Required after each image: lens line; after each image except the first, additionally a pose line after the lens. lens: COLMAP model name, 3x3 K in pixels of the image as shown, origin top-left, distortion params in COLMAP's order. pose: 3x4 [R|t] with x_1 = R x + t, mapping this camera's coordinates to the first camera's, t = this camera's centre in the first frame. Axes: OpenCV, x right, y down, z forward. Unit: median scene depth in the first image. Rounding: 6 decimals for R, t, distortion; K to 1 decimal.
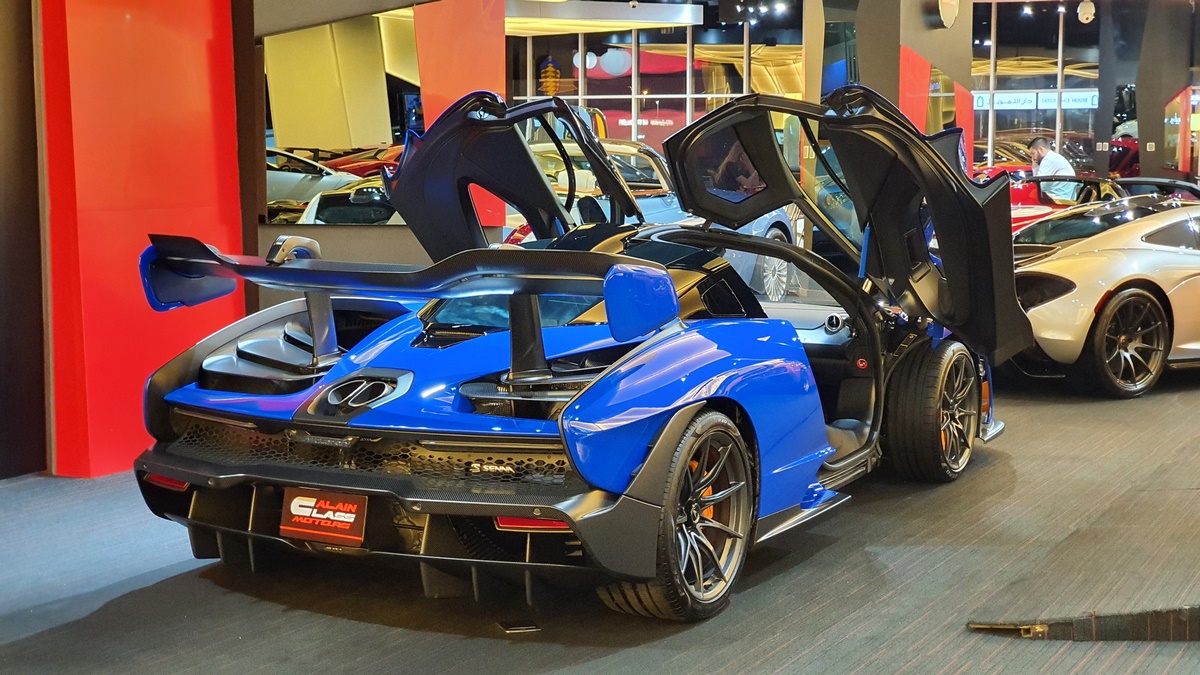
lens RADIAL K [[1846.6, 0, 587.4], [0, 1846.6, 305.0], [0, 0, 1]] dist [0.072379, 0.000000]
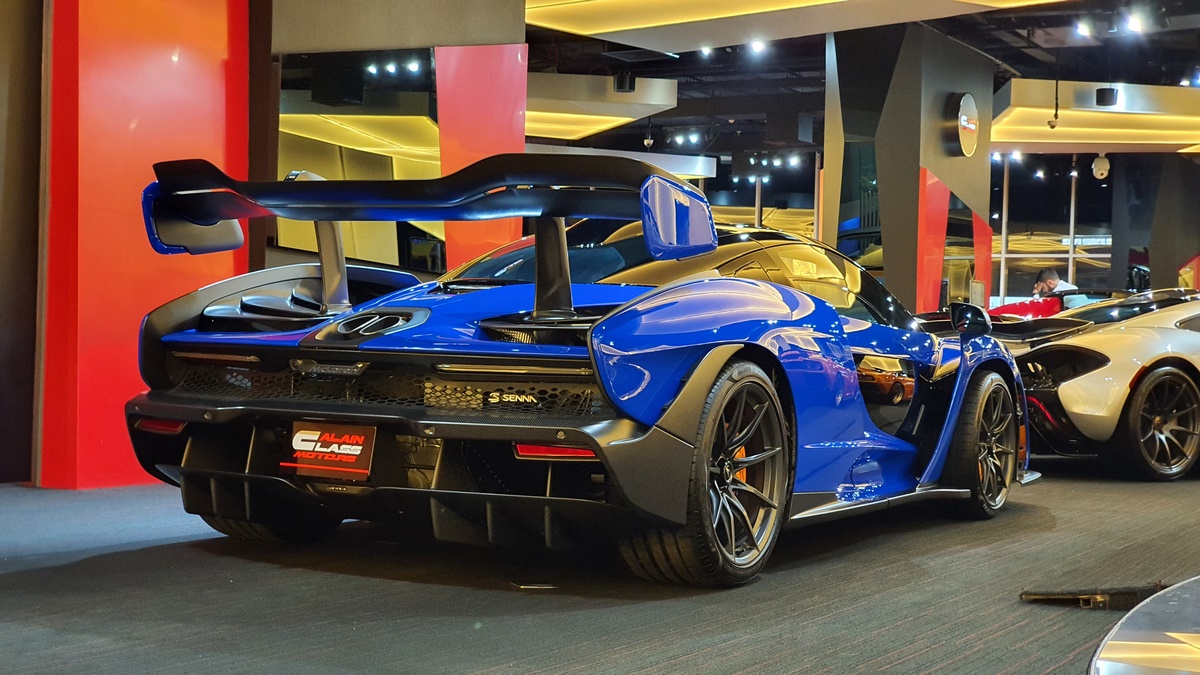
lens RADIAL K [[1846.6, 0, 598.8], [0, 1846.6, 336.0], [0, 0, 1]] dist [0.072379, 0.000000]
pose [[0.999503, 0.031153, 0.004861, -0.012907], [-0.030561, 0.995133, -0.093684, 0.132695], [-0.007756, 0.093489, 0.995590, 0.070576]]
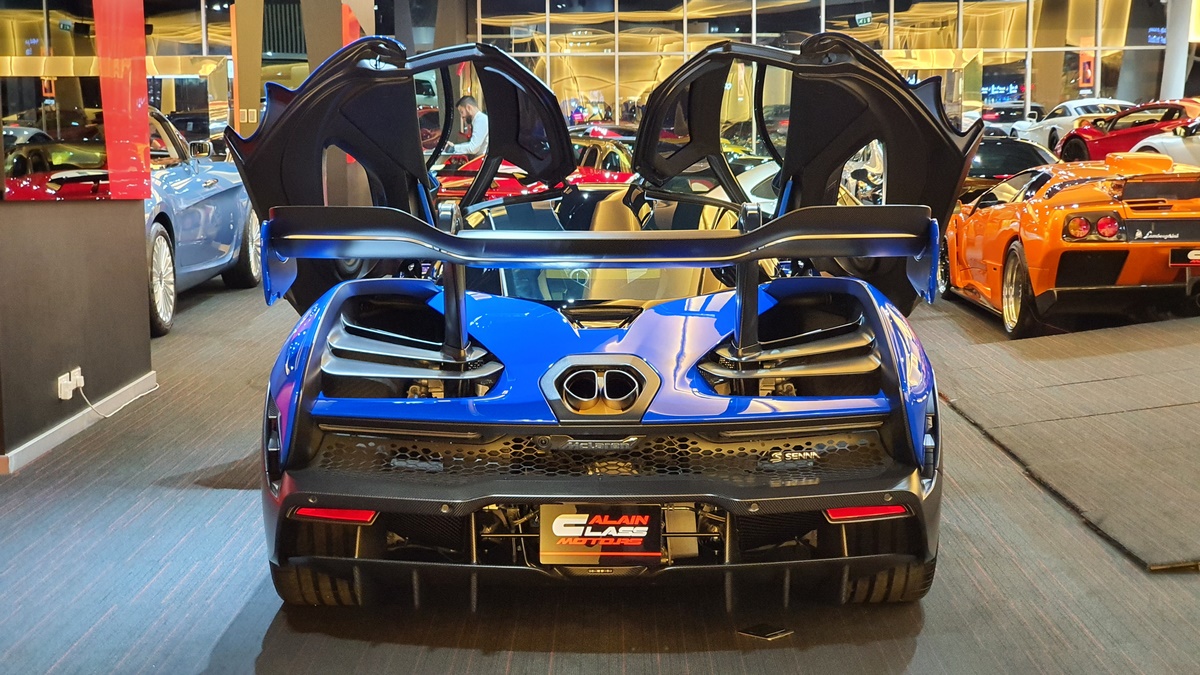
lens RADIAL K [[1846.6, 0, 597.0], [0, 1846.6, 335.5], [0, 0, 1]] dist [0.072379, 0.000000]
pose [[0.878035, -0.066879, 0.473900, -0.506812], [0.053634, 0.997701, 0.041429, -0.009531], [-0.475581, -0.010959, 0.879604, 0.253624]]
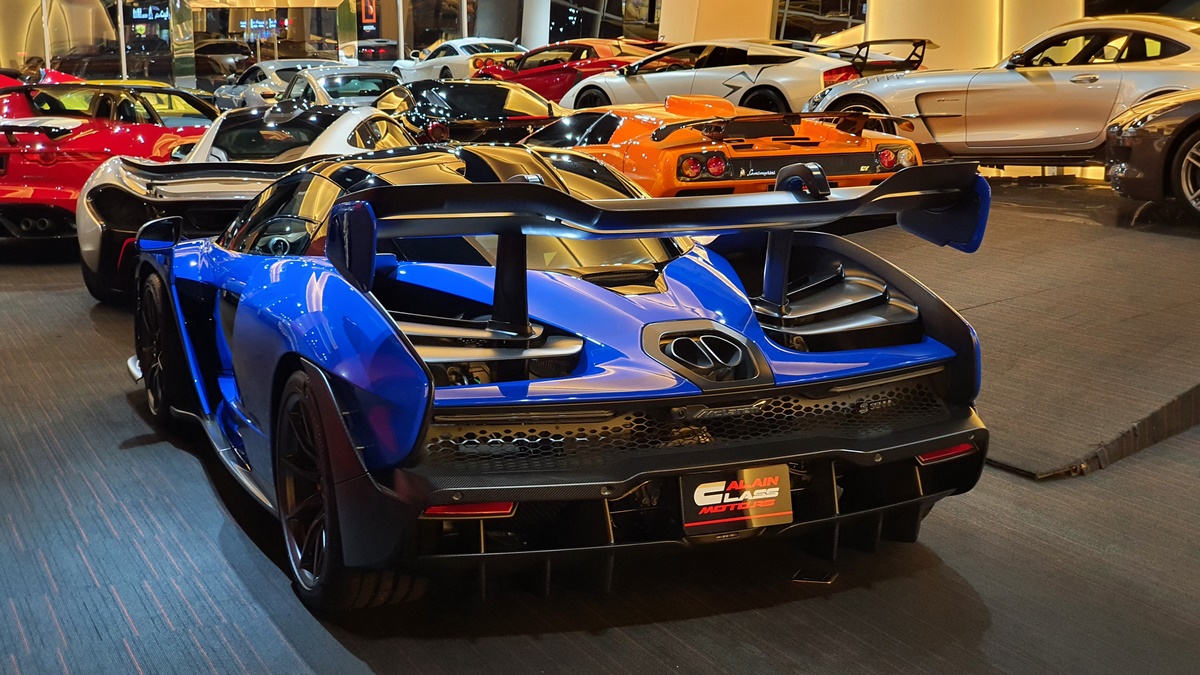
lens RADIAL K [[1846.6, 0, 635.8], [0, 1846.6, 335.4], [0, 0, 1]] dist [0.072379, 0.000000]
pose [[0.599860, -0.139559, 0.787840, -0.780554], [0.089495, 0.990195, 0.107263, -0.051215], [-0.795084, 0.006165, 0.606467, 0.499678]]
